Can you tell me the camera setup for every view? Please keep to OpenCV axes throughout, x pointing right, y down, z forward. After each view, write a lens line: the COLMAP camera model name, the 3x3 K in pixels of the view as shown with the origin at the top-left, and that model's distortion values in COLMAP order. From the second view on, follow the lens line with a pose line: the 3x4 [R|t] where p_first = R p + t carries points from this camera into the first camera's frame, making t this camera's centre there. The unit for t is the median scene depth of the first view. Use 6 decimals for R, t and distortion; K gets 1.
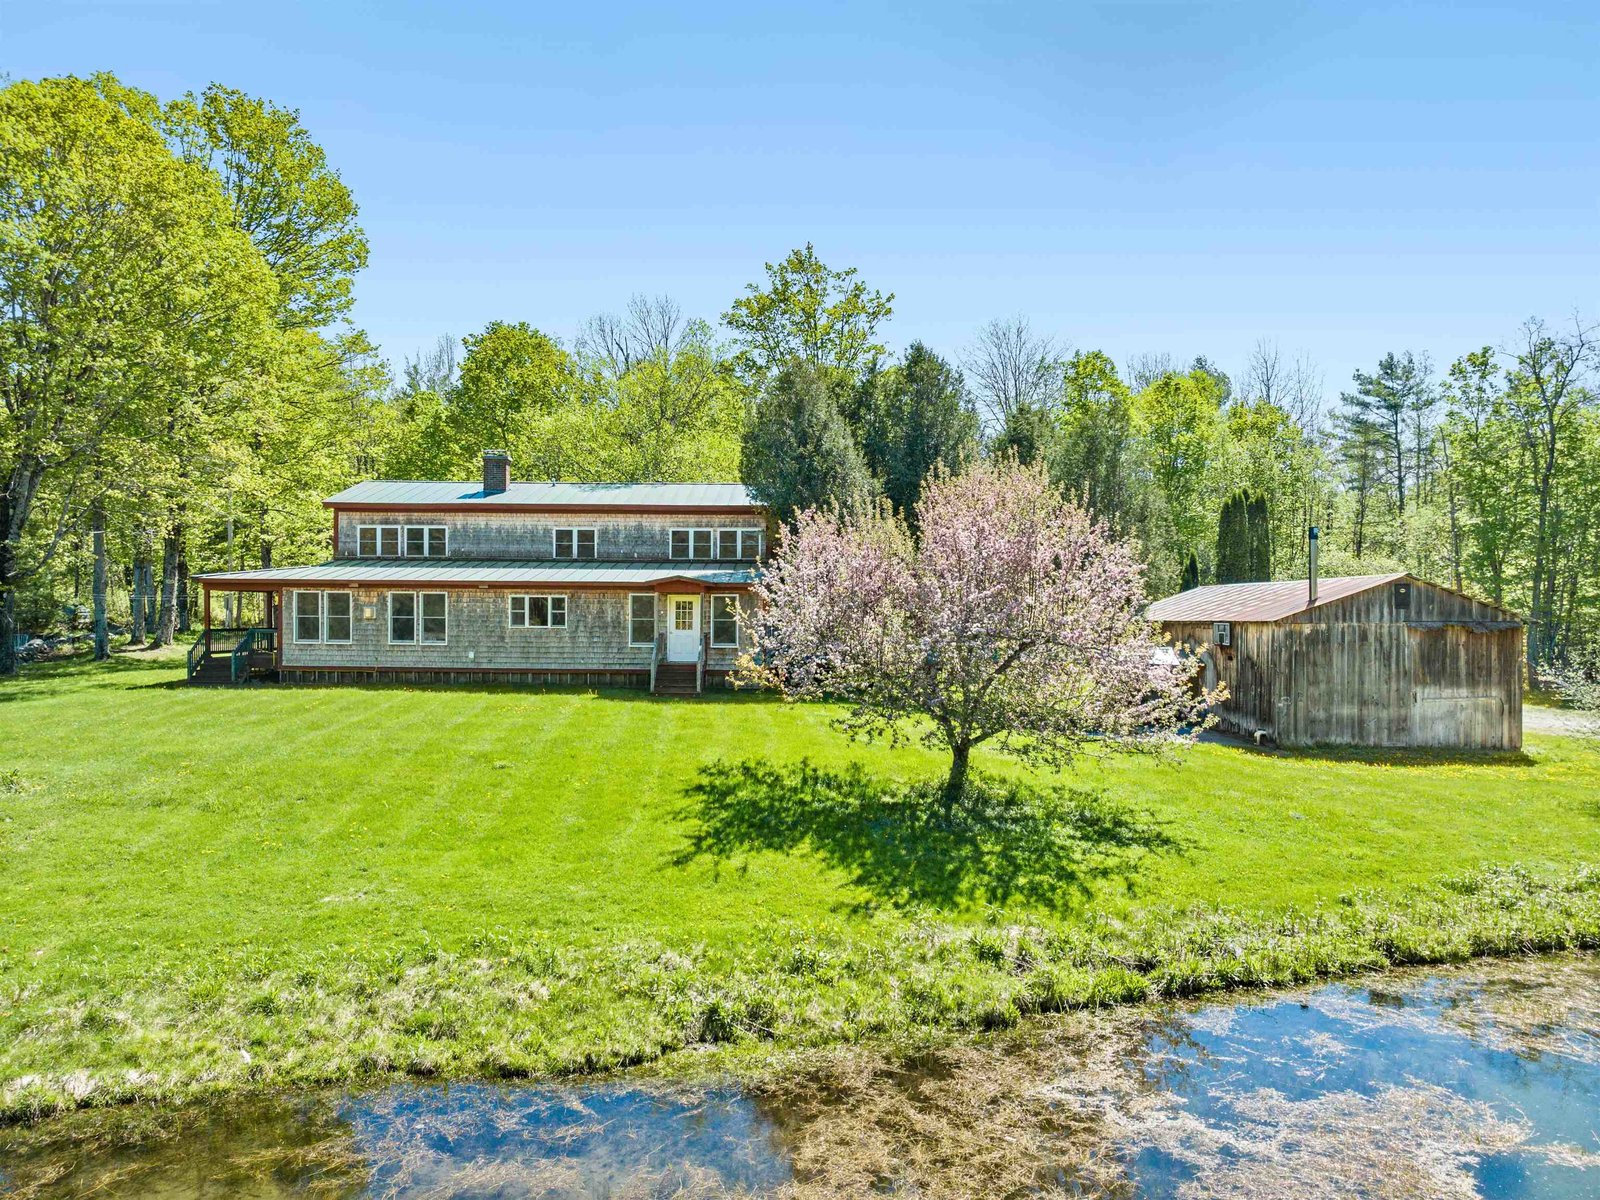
lens RADIAL K [[1111.5, 0, 790.9], [0, 1111.5, 642.8], [0, 0, 1]] dist [-0.023571, 0.002065]
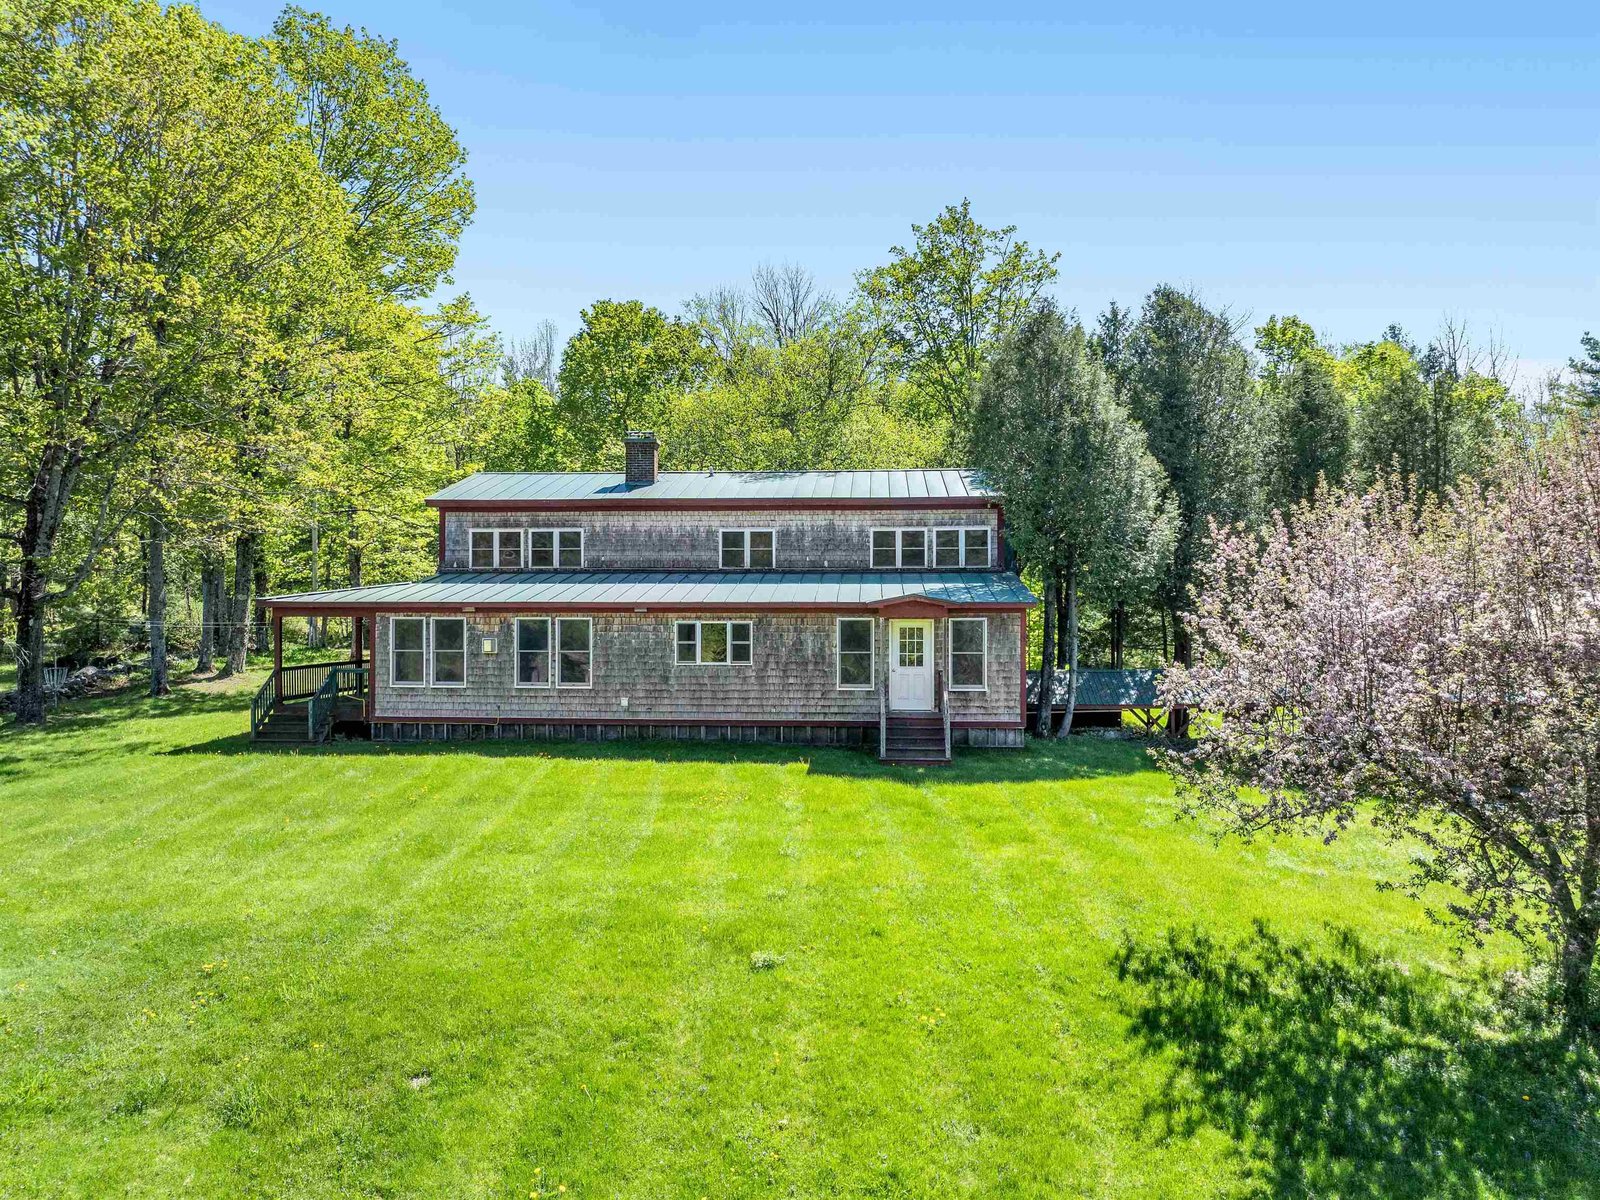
lens RADIAL K [[1111.5, 0, 802.1], [0, 1111.5, 602.7], [0, 0, 1]] dist [-0.023571, 0.002065]
pose [[0.998237, -0.008435, -0.058744, -0.112263], [0.006566, 0.999468, -0.031939, -0.027797], [0.058982, 0.031497, 0.997762, 0.236654]]
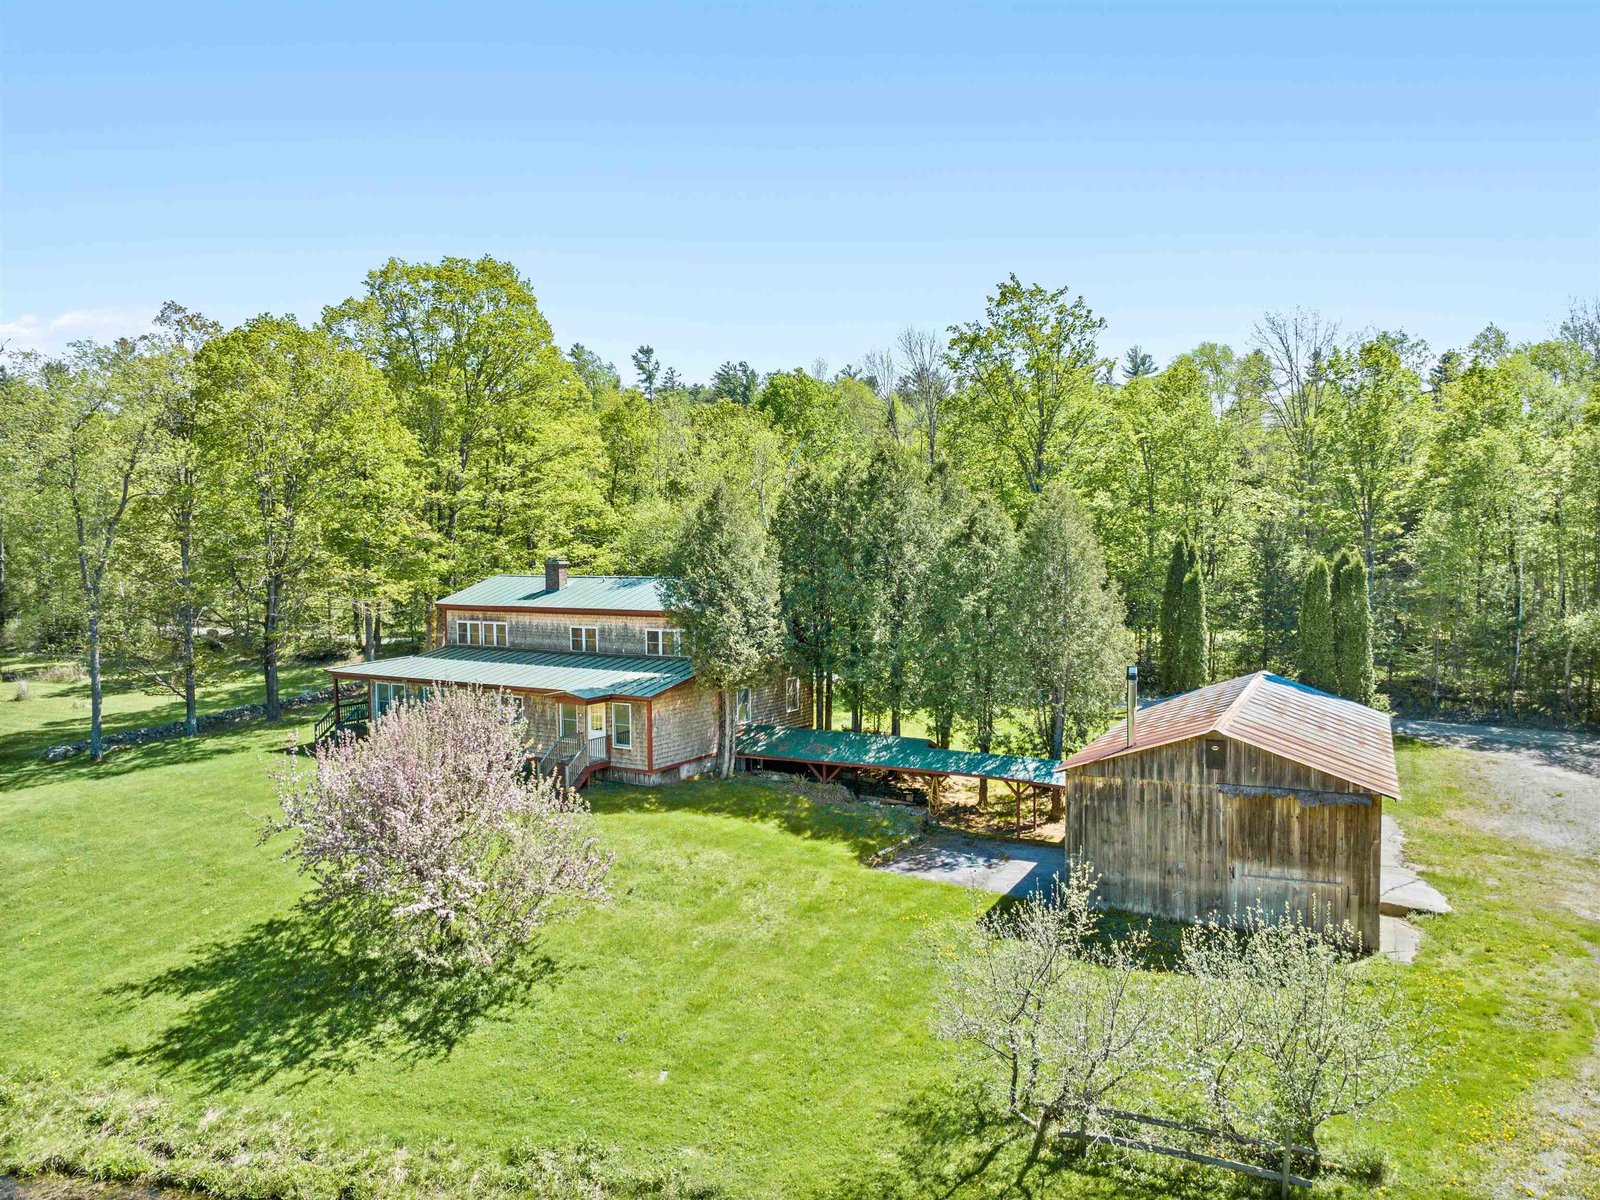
lens RADIAL K [[1111.5, 0, 795.9], [0, 1111.5, 601.7], [0, 0, 1]] dist [-0.023571, 0.002065]
pose [[0.859808, 0.011582, -0.510485, 0.627167], [0.001622, 0.999676, 0.025413, -0.162250], [0.510614, -0.022678, 0.859511, 0.078095]]
